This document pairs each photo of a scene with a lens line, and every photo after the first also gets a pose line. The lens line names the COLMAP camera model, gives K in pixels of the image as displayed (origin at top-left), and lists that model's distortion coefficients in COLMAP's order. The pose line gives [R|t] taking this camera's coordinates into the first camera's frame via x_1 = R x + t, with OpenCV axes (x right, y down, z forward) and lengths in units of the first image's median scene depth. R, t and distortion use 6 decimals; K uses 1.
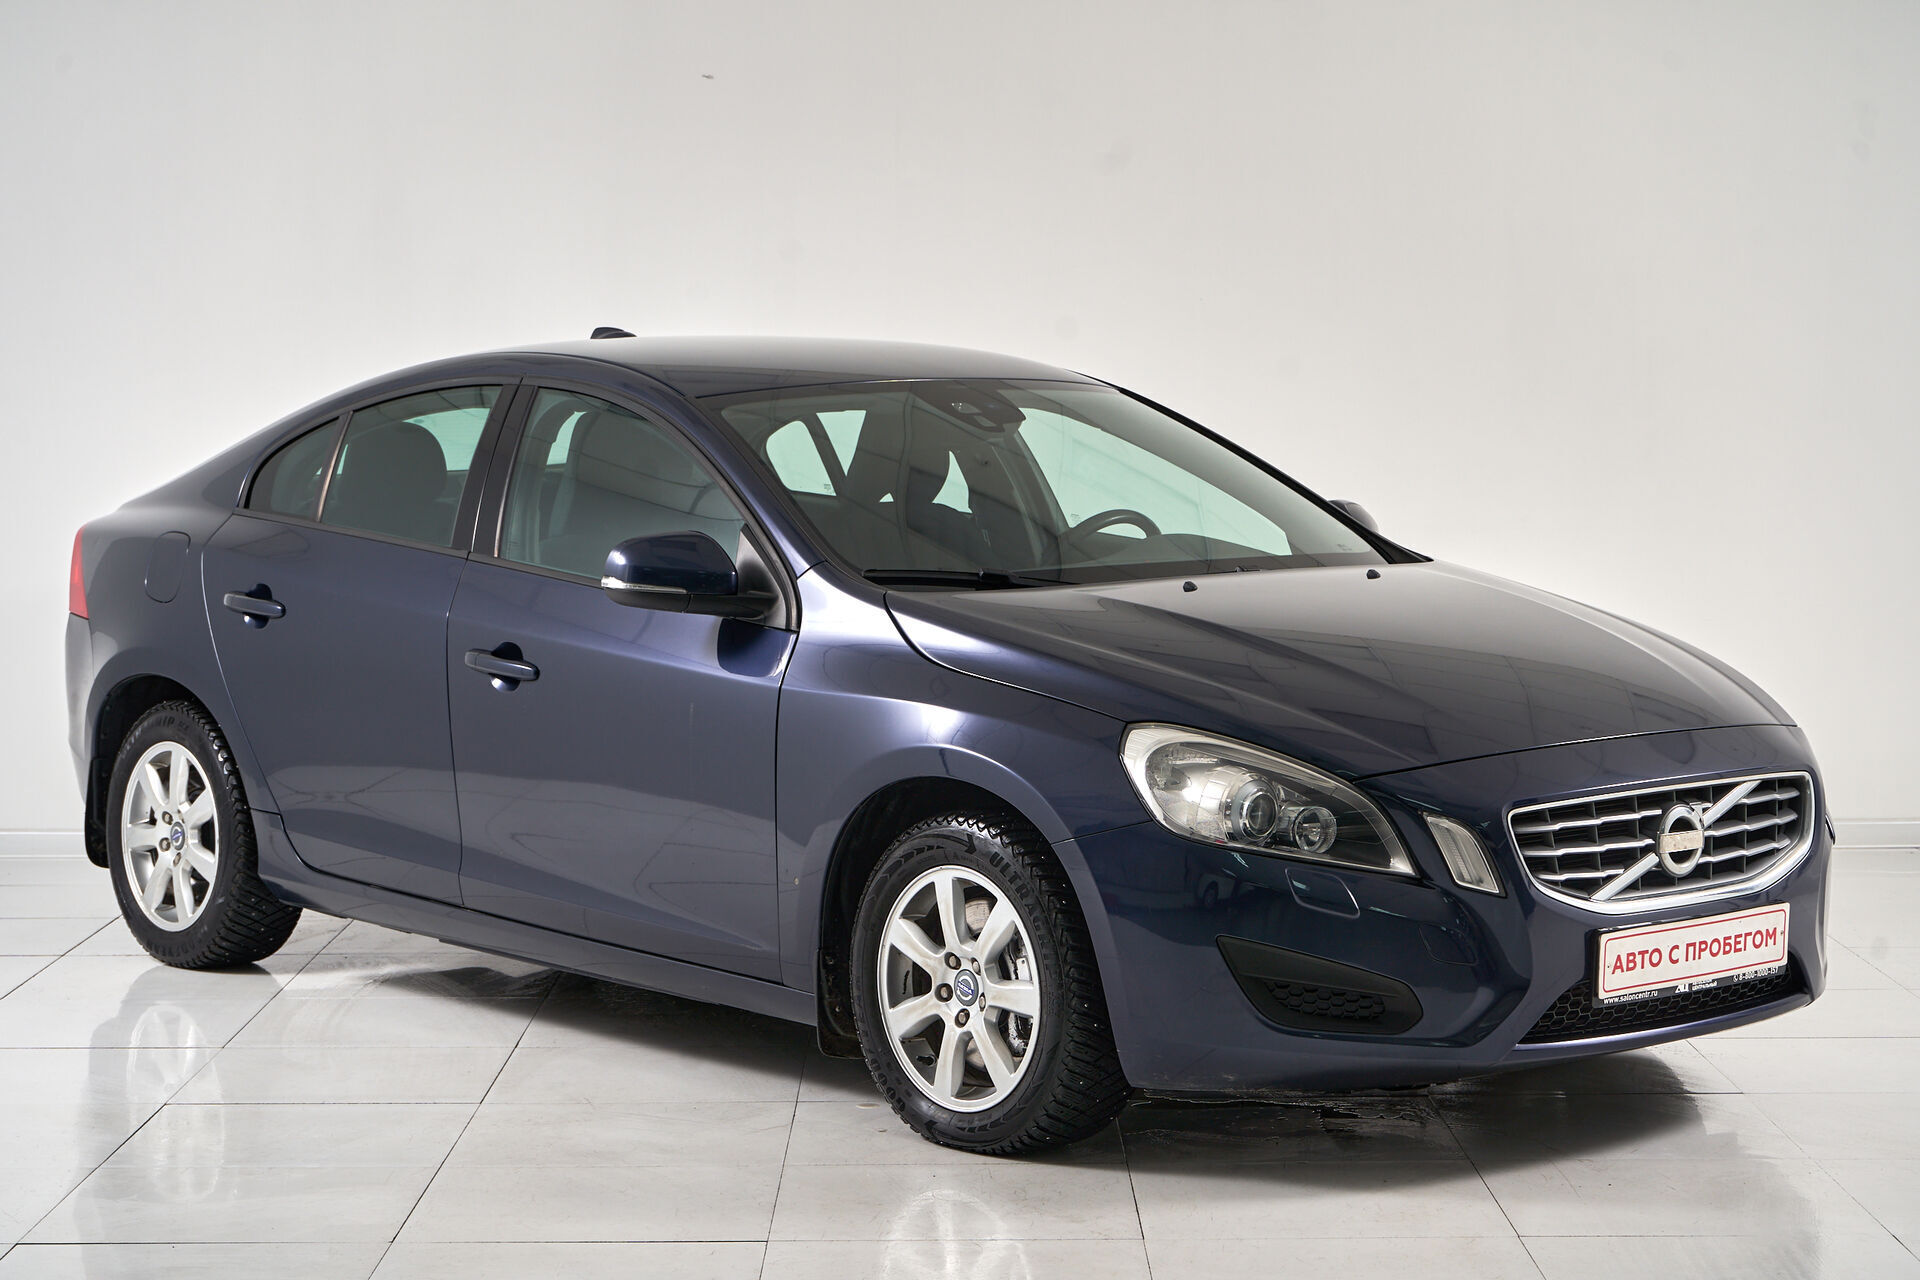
lens RADIAL K [[3636.4, 0, 1048.0], [0, 3636.4, 639.7], [0, 0, 1]] dist [0.007309, 0.209734]
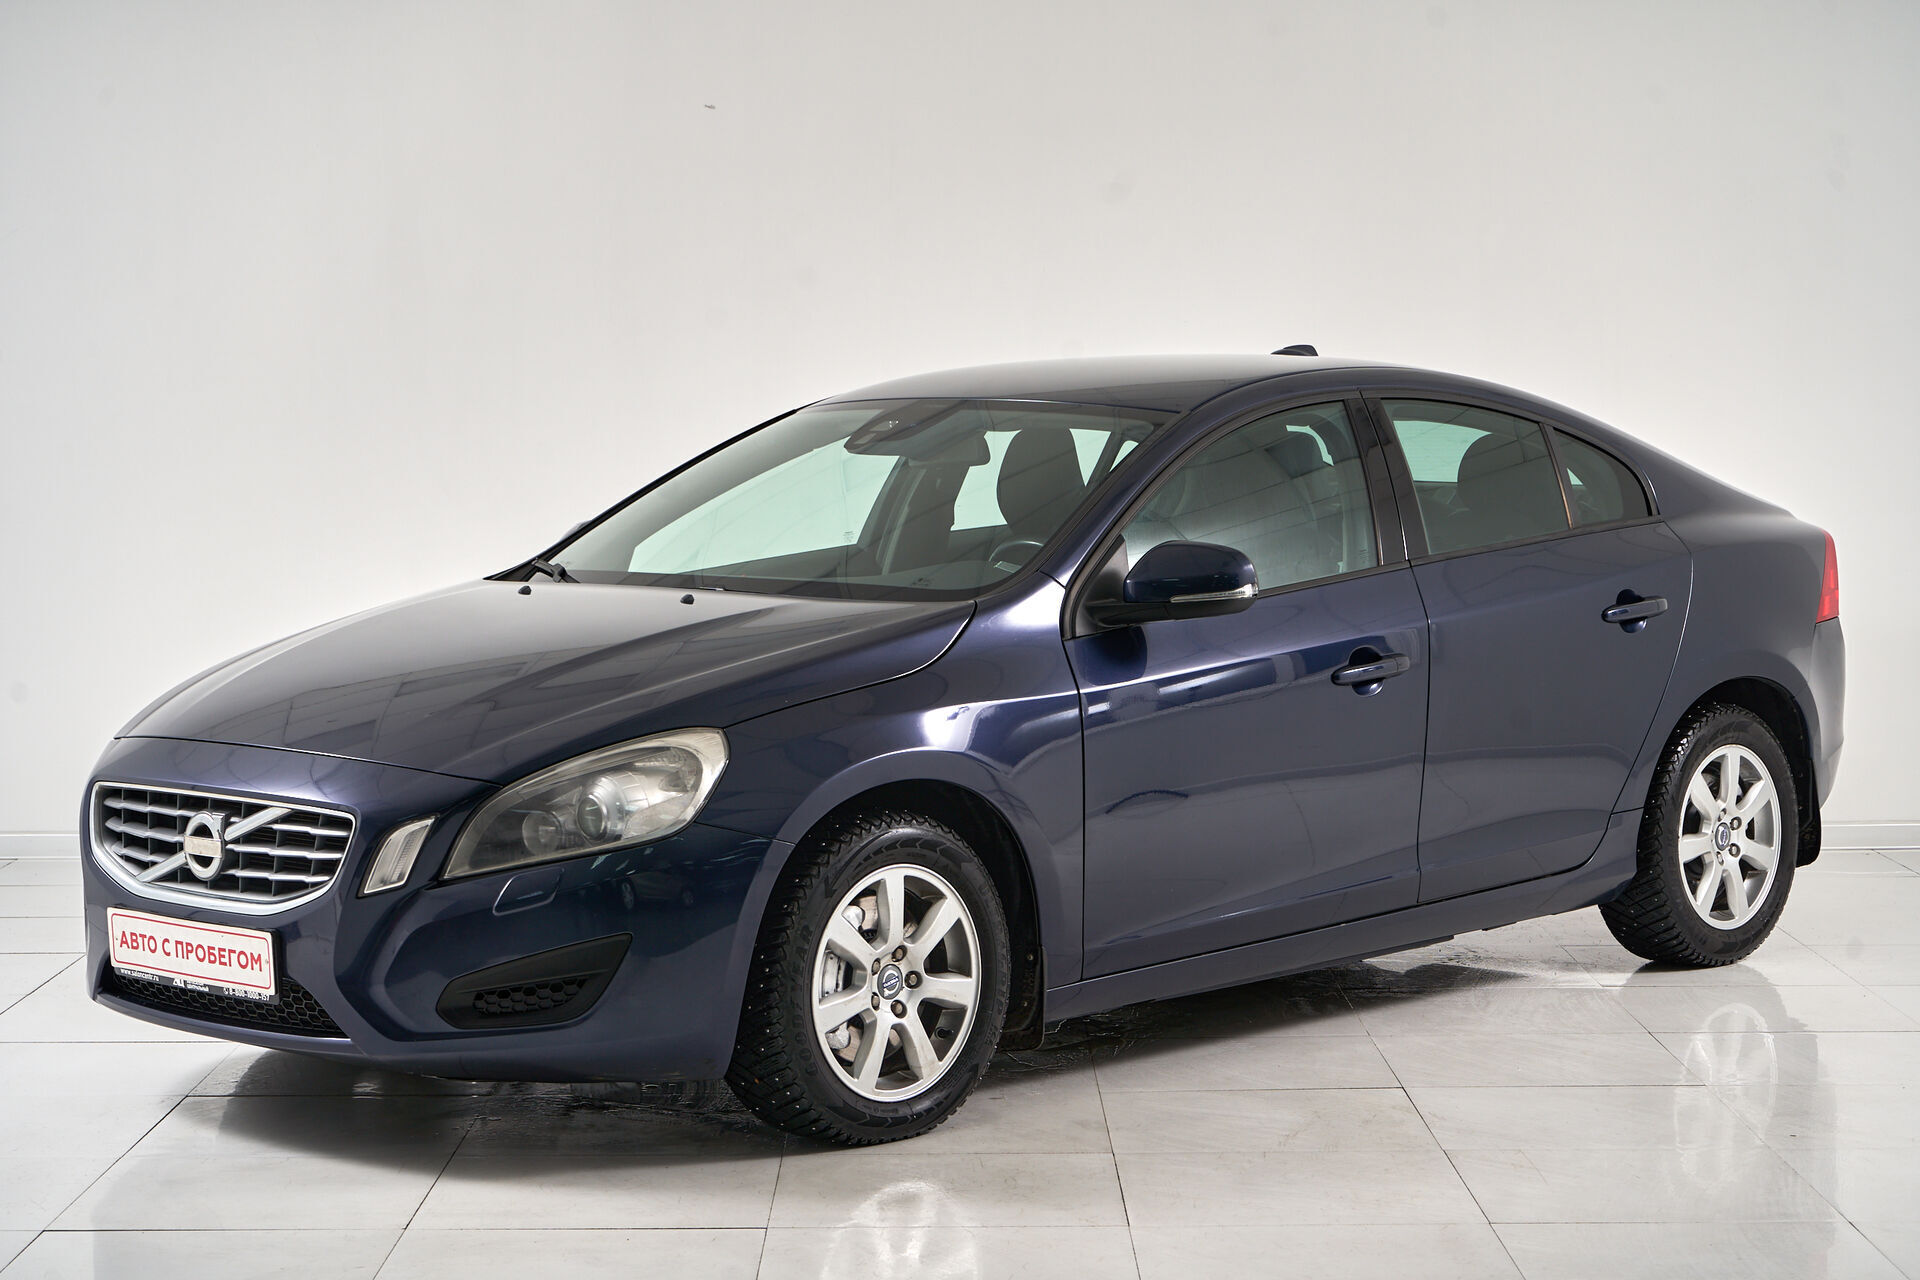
lens RADIAL K [[3636.4, 0, 1048.0], [0, 3636.4, 639.7], [0, 0, 1]] dist [0.007309, 0.209734]
pose [[0.083118, 0.071171, -0.993995, 1.223689], [-0.066933, 0.995593, 0.065688, -0.088430], [0.994289, 0.061071, 0.087515, 1.138347]]
